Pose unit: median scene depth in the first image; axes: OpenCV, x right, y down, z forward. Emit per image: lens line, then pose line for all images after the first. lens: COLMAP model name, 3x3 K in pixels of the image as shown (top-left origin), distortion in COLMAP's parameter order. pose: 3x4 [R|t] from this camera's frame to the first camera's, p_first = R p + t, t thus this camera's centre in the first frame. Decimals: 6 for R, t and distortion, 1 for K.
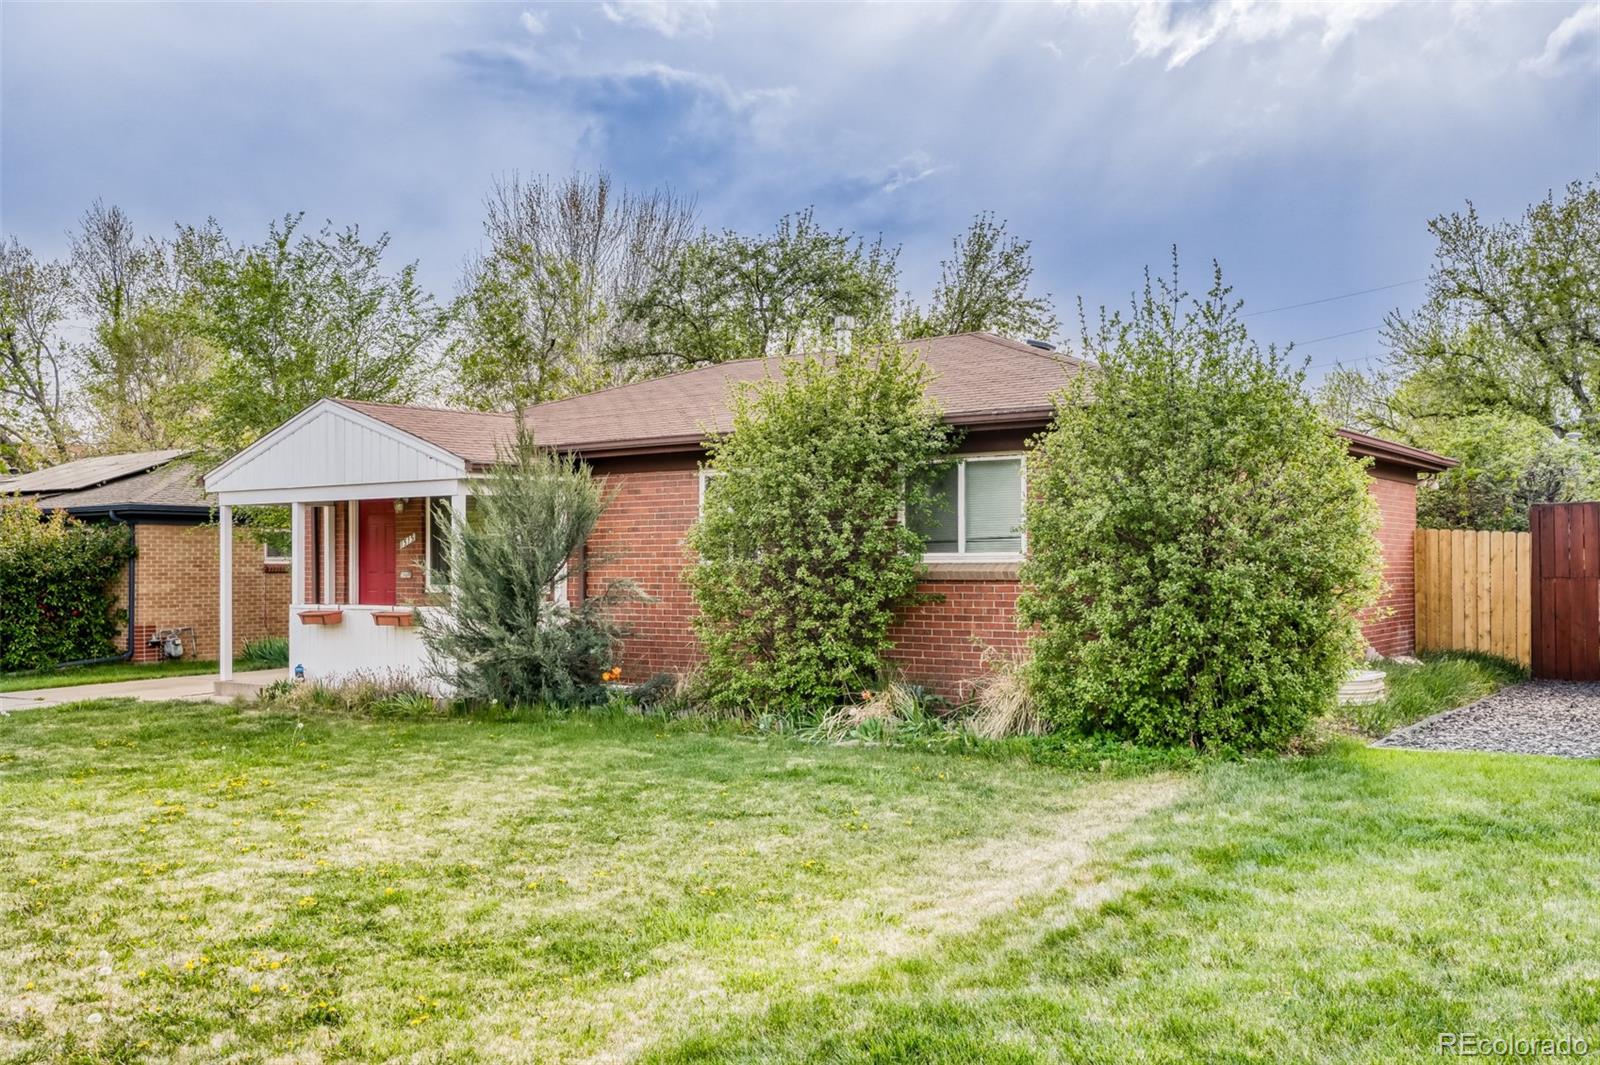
lens RADIAL K [[1430.1, 0, 800.0], [0, 1430.1, 532.5], [0, 0, 1]] dist [0.060252, -0.000203]
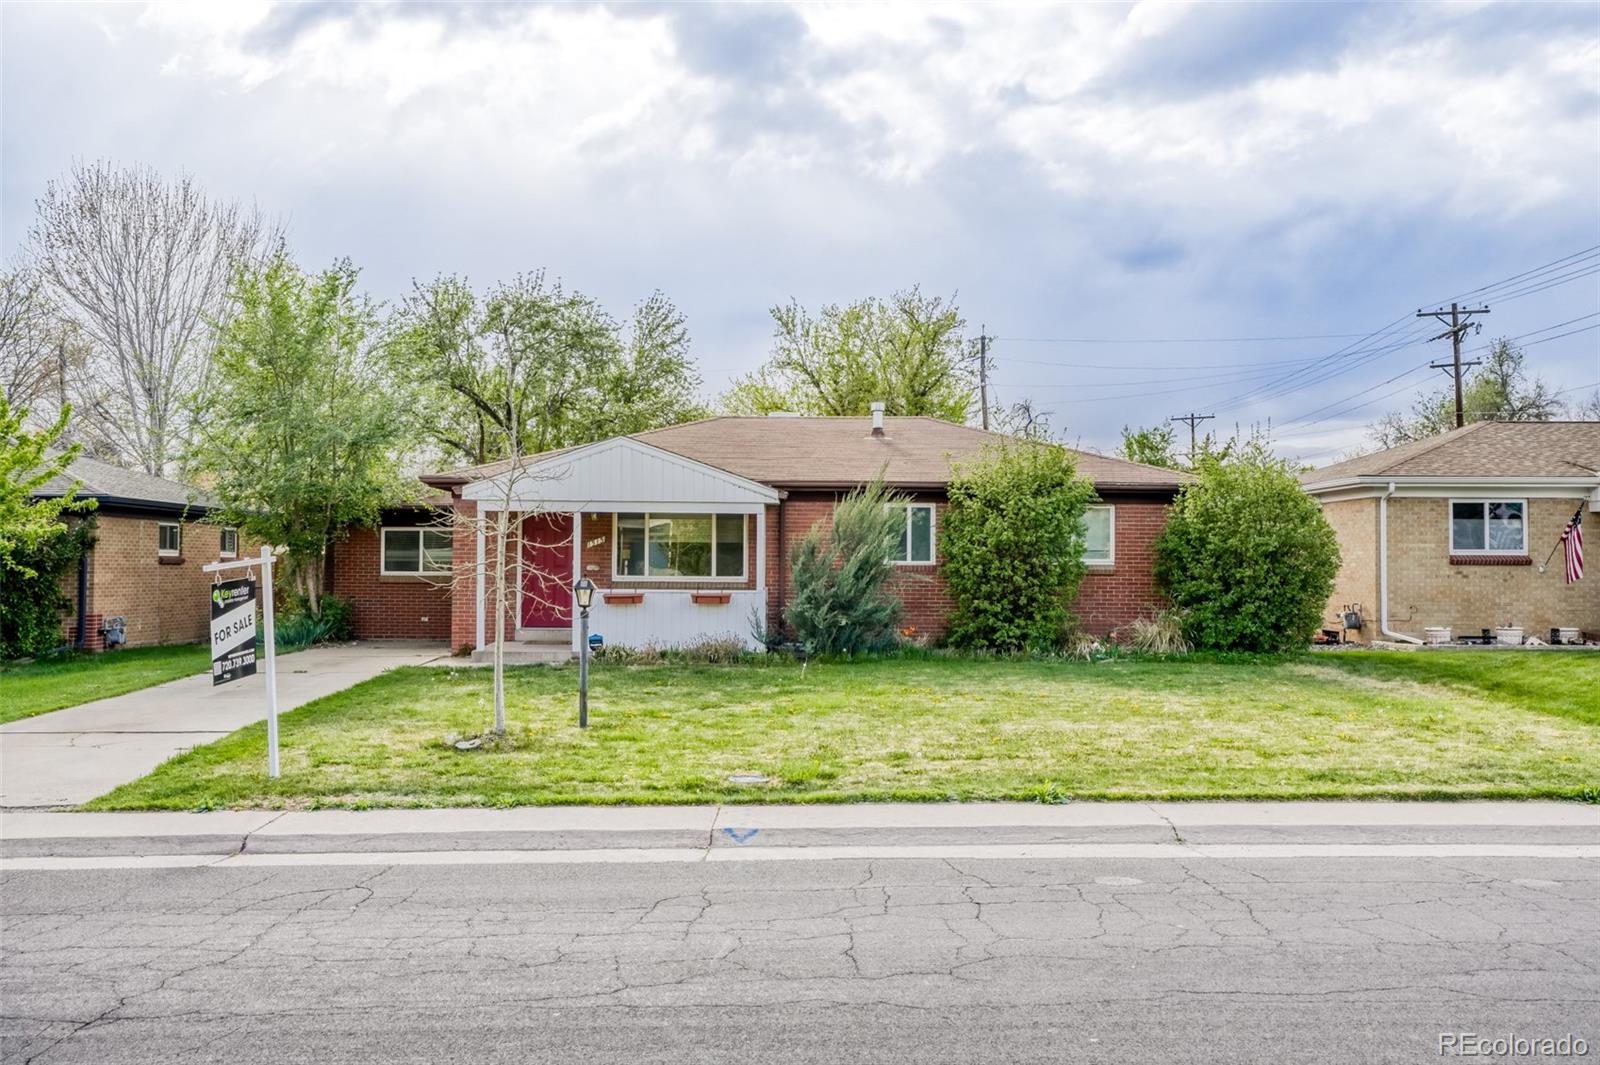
lens RADIAL K [[1430.1, 0, 800.0], [0, 1430.1, 532.5], [0, 0, 1]] dist [0.060252, -0.000203]
pose [[0.802346, 0.027415, 0.596229, -0.939797], [-0.024323, 0.999617, -0.013232, 0.010396], [-0.596363, -0.003885, 0.802705, -0.174445]]
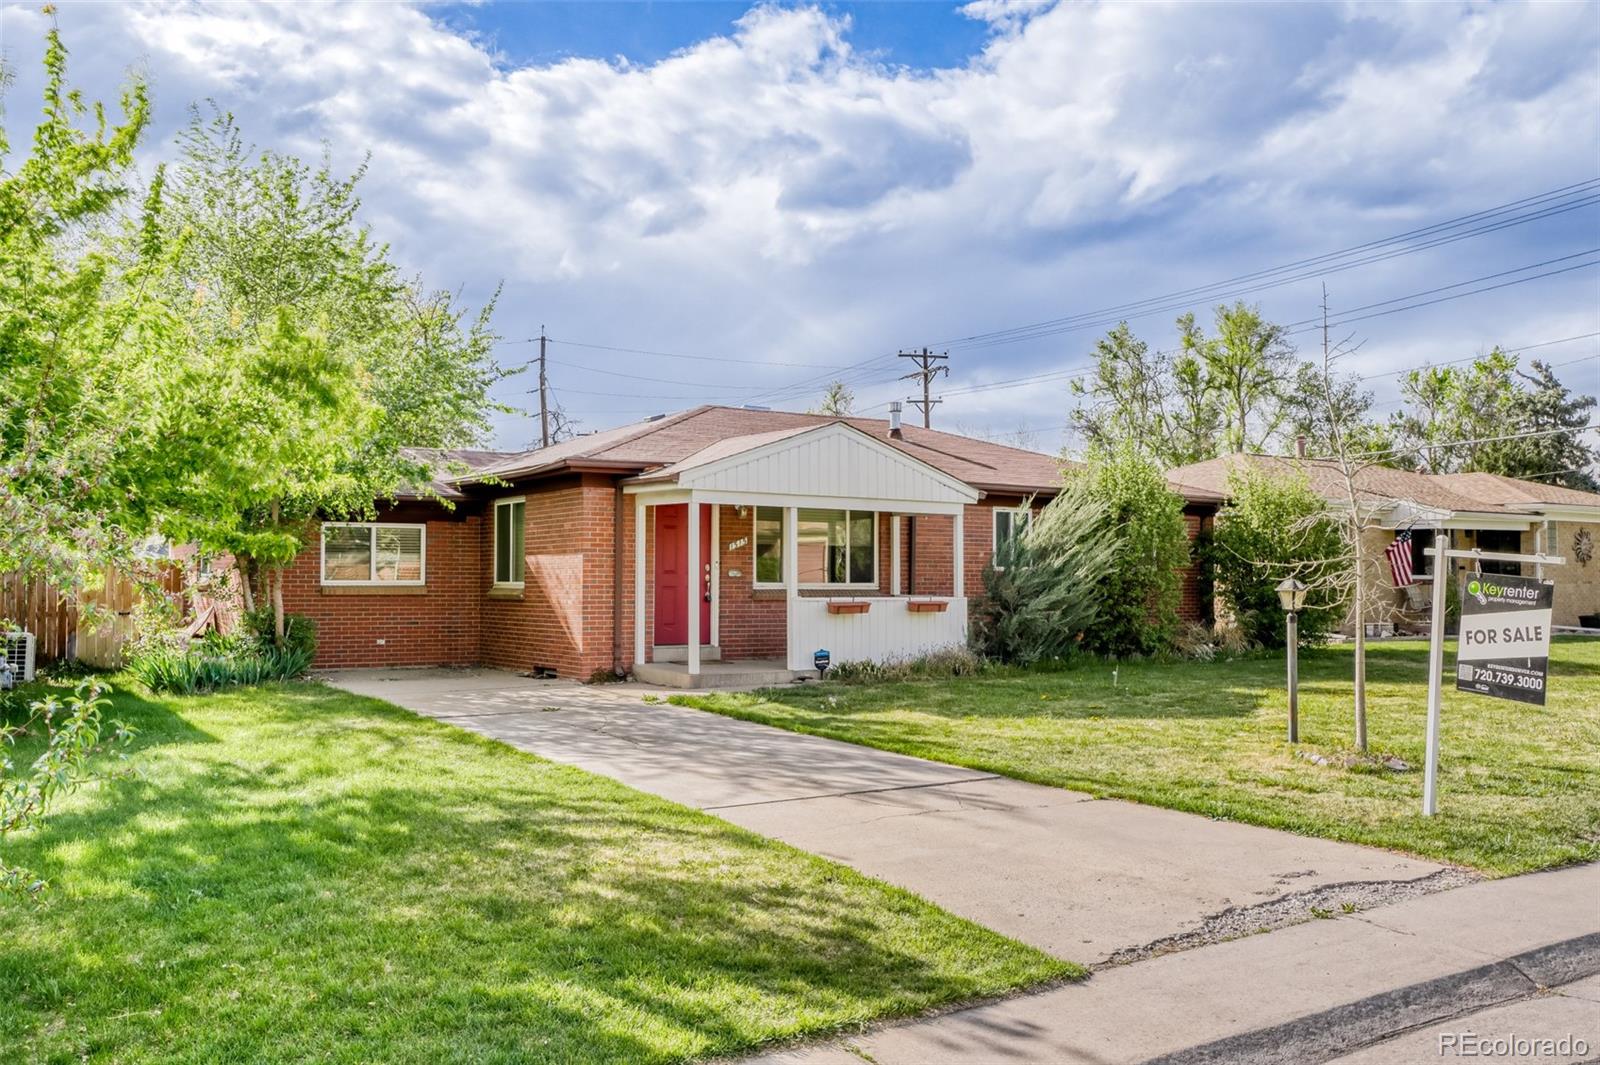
lens RADIAL K [[1430.1, 0, 800.0], [0, 1430.1, 532.5], [0, 0, 1]] dist [0.060252, -0.000203]
pose [[0.328601, 0.044884, 0.943402, -1.366215], [-0.021933, 0.998963, -0.039888, 0.042558], [-0.944214, -0.007585, 0.329244, 0.604166]]
